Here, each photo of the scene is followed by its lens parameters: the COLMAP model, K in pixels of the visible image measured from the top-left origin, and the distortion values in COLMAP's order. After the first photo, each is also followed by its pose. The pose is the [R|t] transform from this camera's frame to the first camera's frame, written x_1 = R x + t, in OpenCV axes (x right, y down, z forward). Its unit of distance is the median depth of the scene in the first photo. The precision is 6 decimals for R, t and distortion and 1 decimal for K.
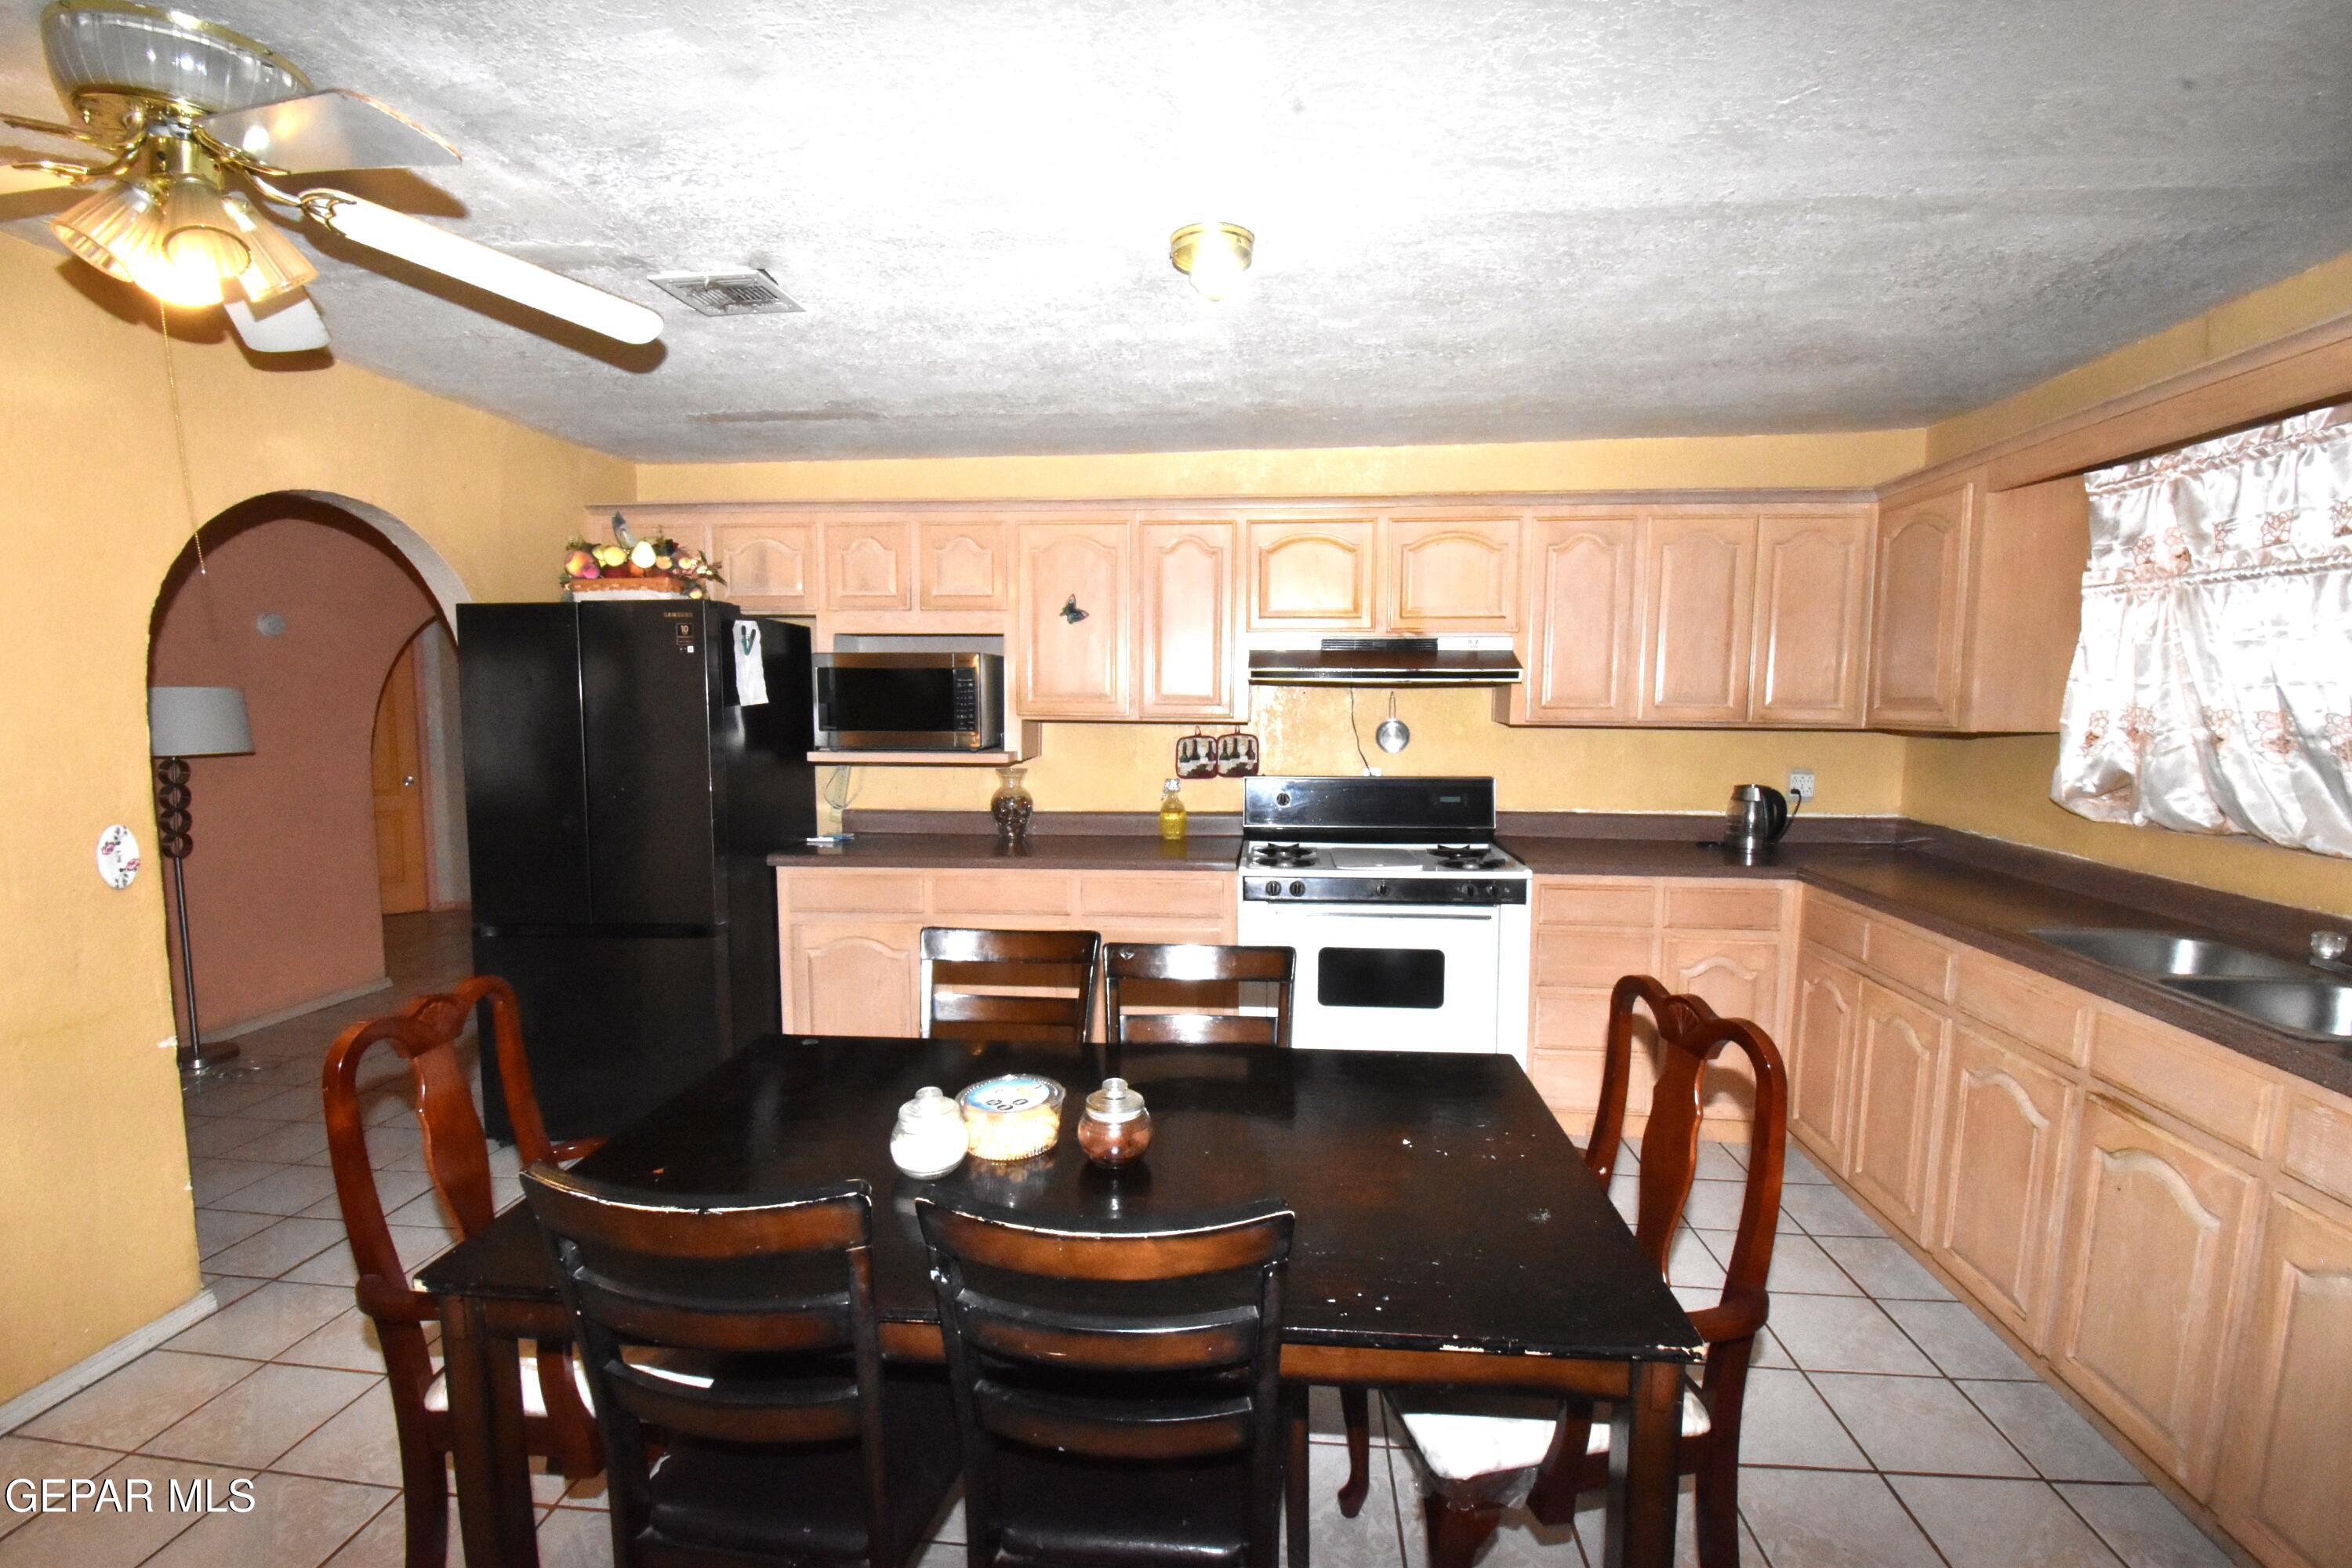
lens RADIAL K [[1032.9, 0, 1172.4], [0, 1032.9, 793.1], [0, 0, 1]] dist [0.013239, -0.020837]
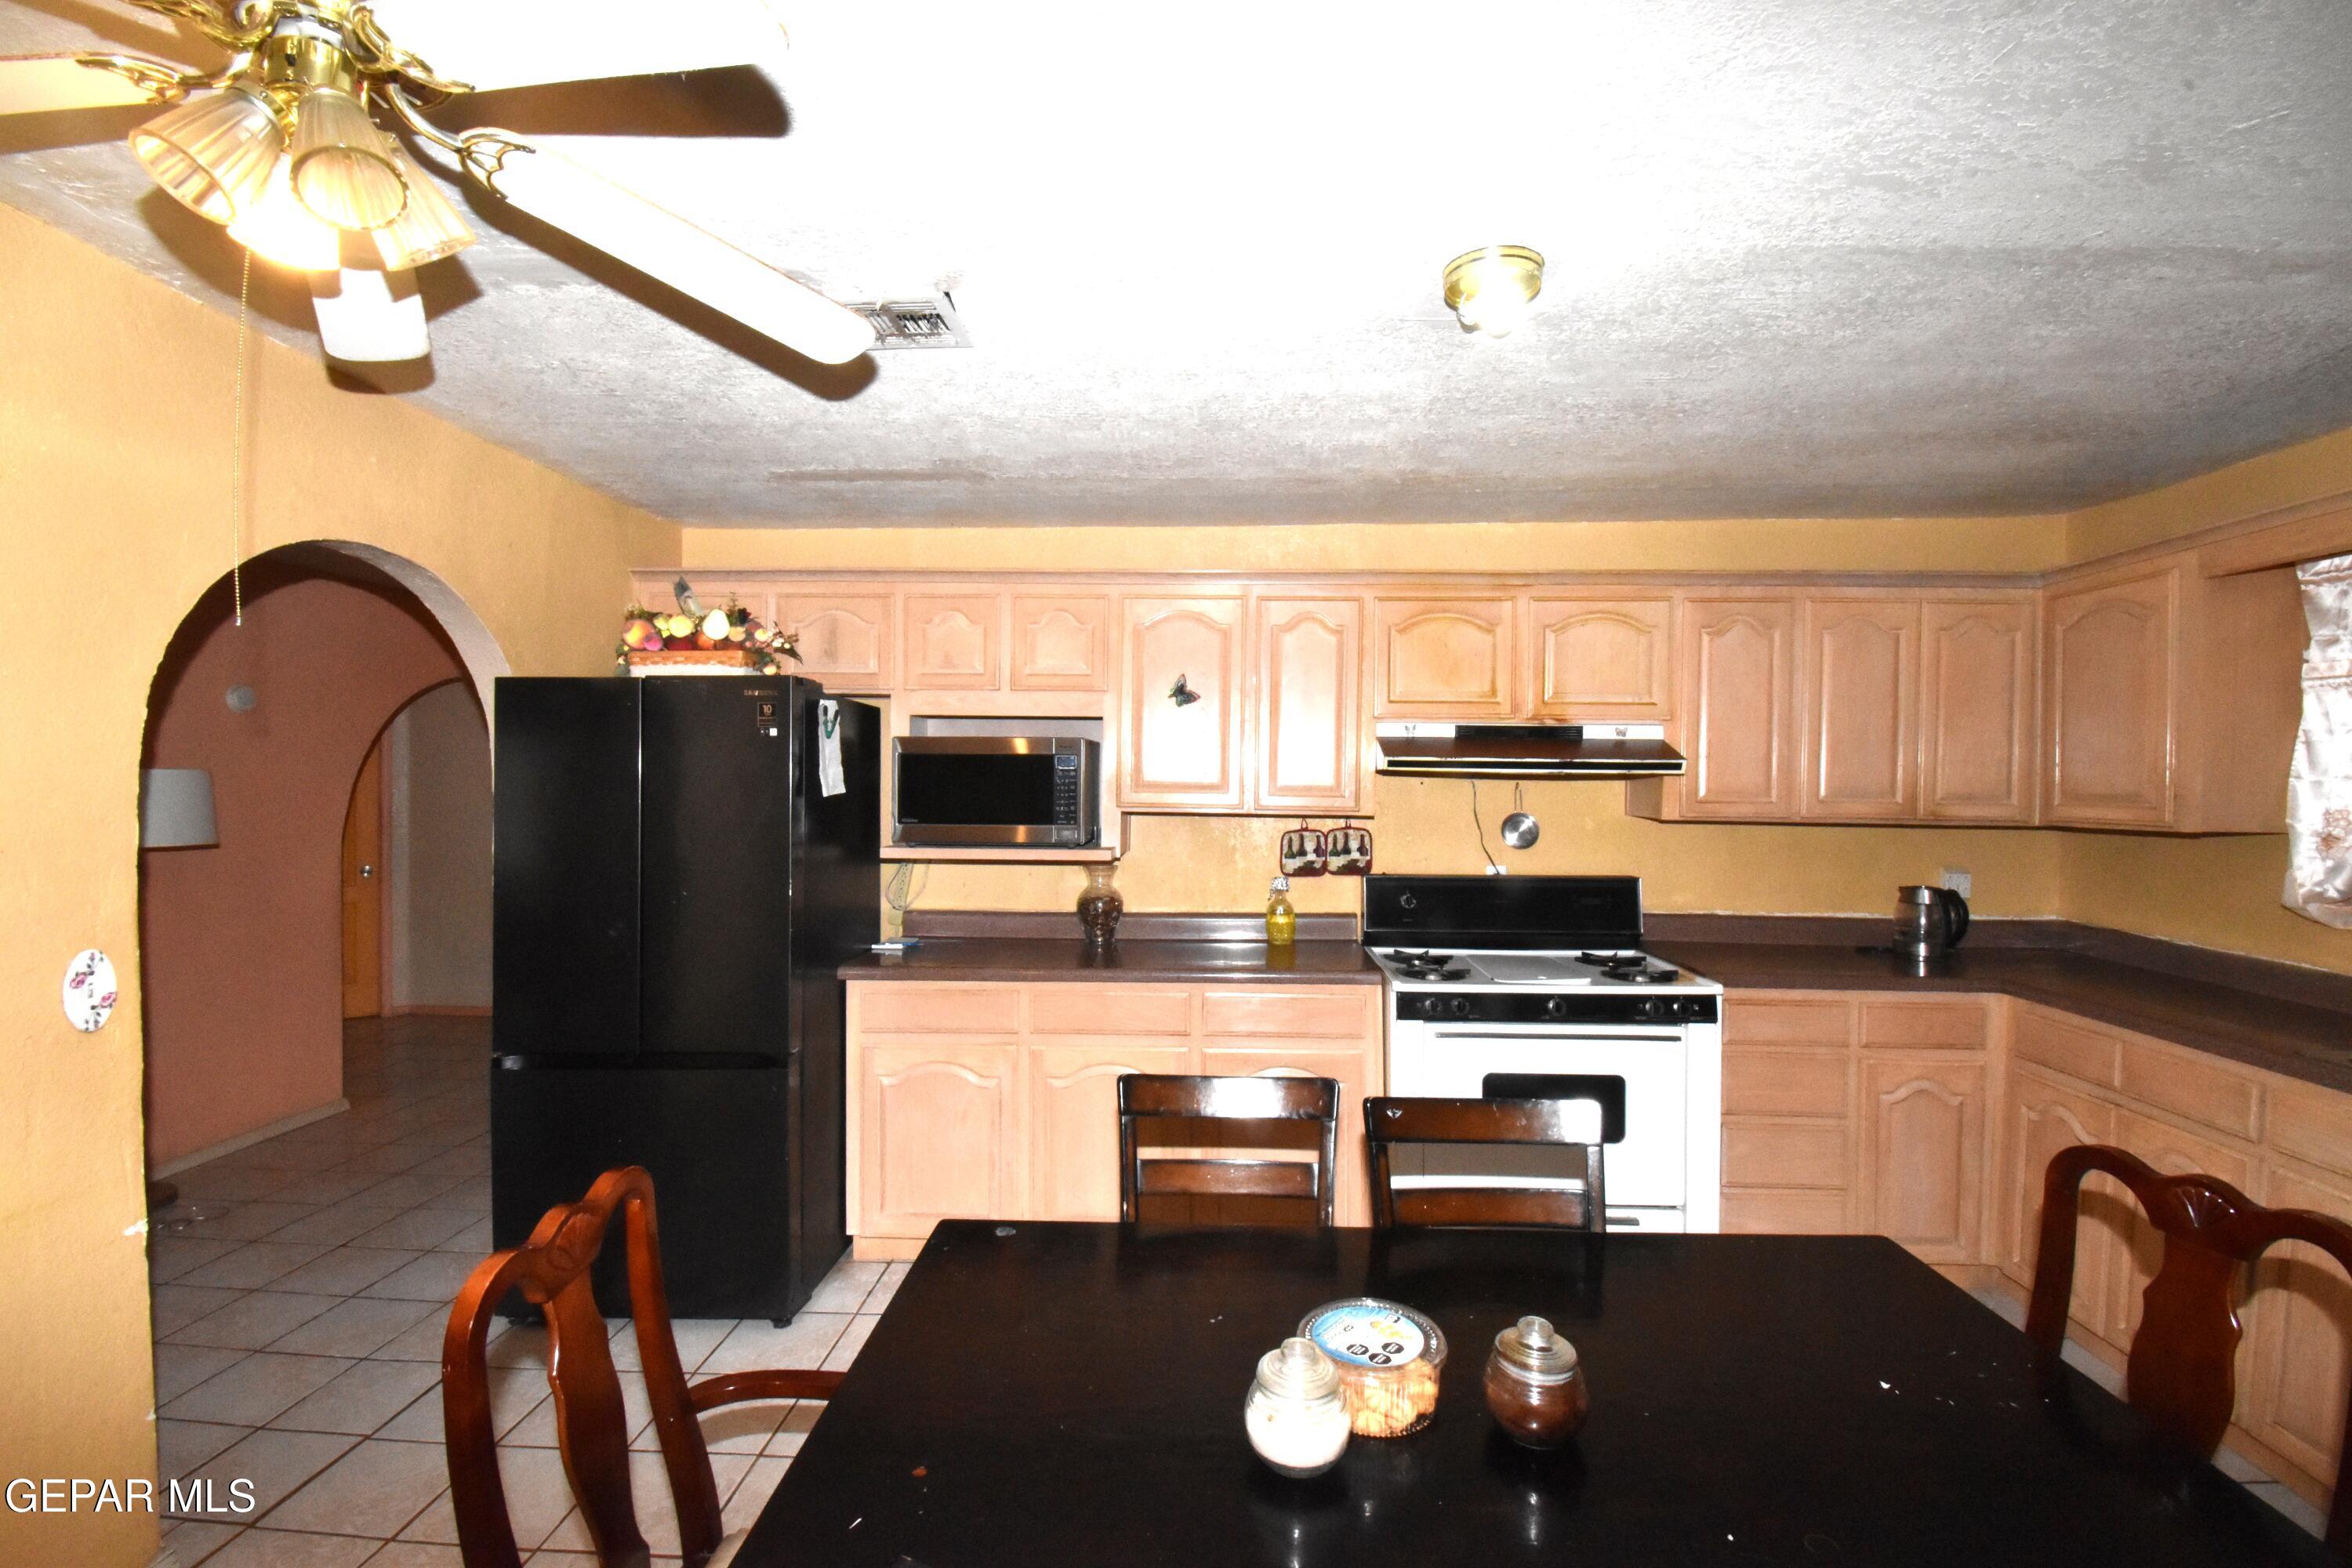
lens RADIAL K [[1032.9, 0, 1172.4], [0, 1032.9, 793.1], [0, 0, 1]] dist [0.013239, -0.020837]
pose [[0.998655, 0.004842, 0.051624, -0.160333], [-0.000730, 0.996845, -0.079375, -0.017405], [-0.051846, 0.079230, 0.995507, 0.110883]]
